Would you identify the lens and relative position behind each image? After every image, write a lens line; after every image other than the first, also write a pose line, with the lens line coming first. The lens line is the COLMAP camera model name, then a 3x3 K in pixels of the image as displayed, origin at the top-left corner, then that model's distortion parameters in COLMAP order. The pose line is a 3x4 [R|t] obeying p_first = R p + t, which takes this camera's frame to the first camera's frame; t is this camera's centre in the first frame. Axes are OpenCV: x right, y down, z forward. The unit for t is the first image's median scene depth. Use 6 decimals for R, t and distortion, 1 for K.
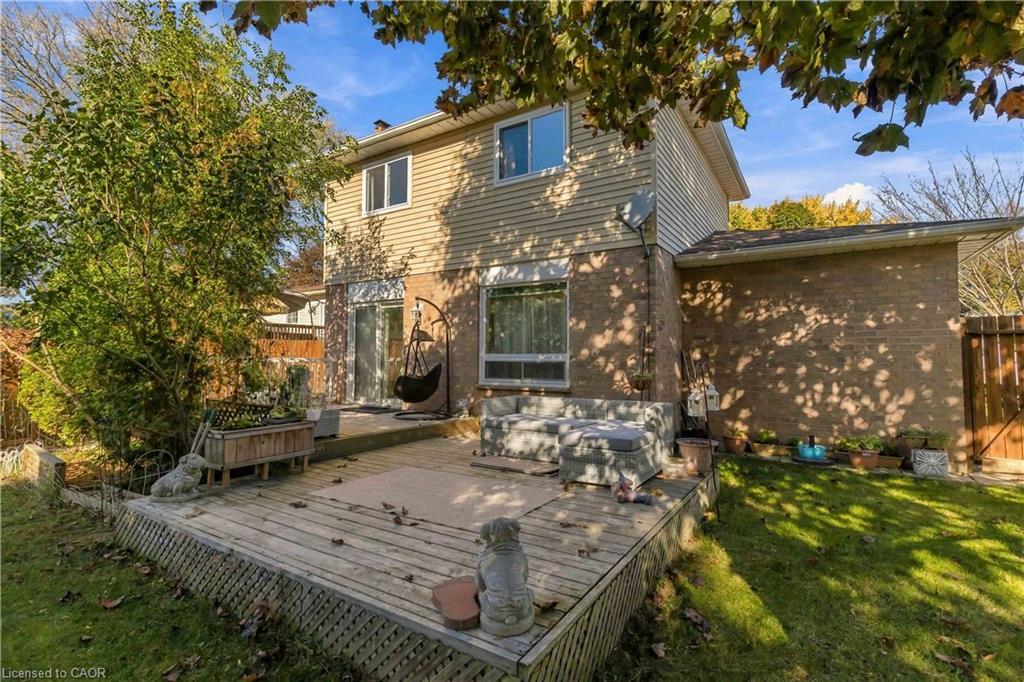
lens RADIAL K [[487.5, 0, 507.6], [0, 487.5, 333.7], [0, 0, 1]] dist [0.002752, 0.000216]
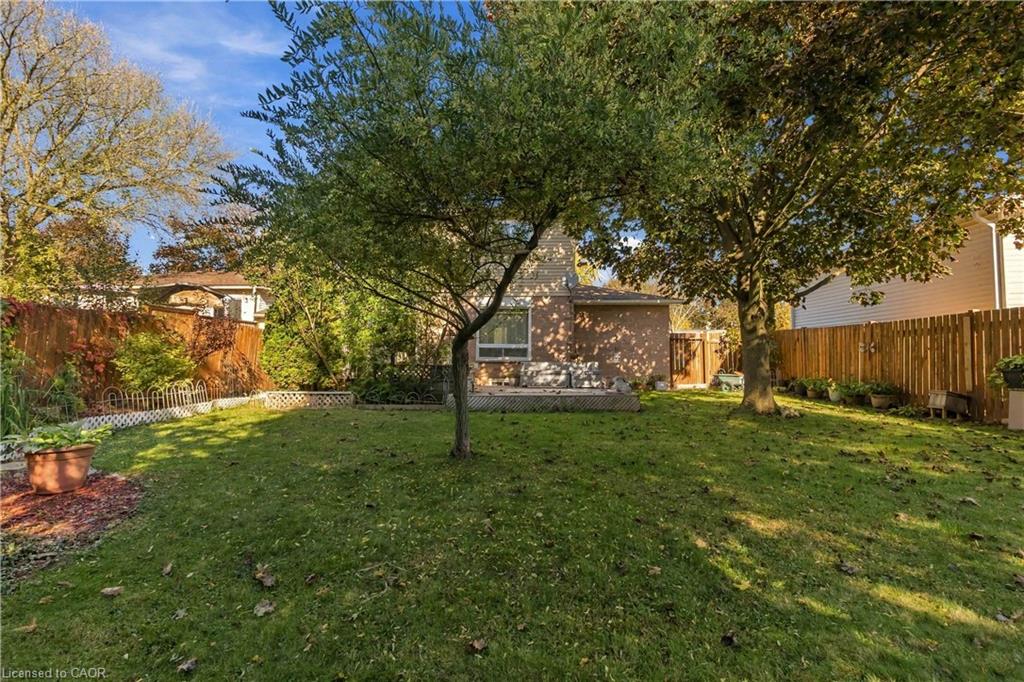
lens RADIAL K [[487.5, 0, 514.3], [0, 487.5, 347.6], [0, 0, 1]] dist [0.002752, 0.000216]
pose [[0.864339, 0.019040, 0.502549, -1.017137], [-0.032853, 0.999286, 0.018644, 0.020305], [-0.501836, -0.032625, 0.864347, -0.783000]]
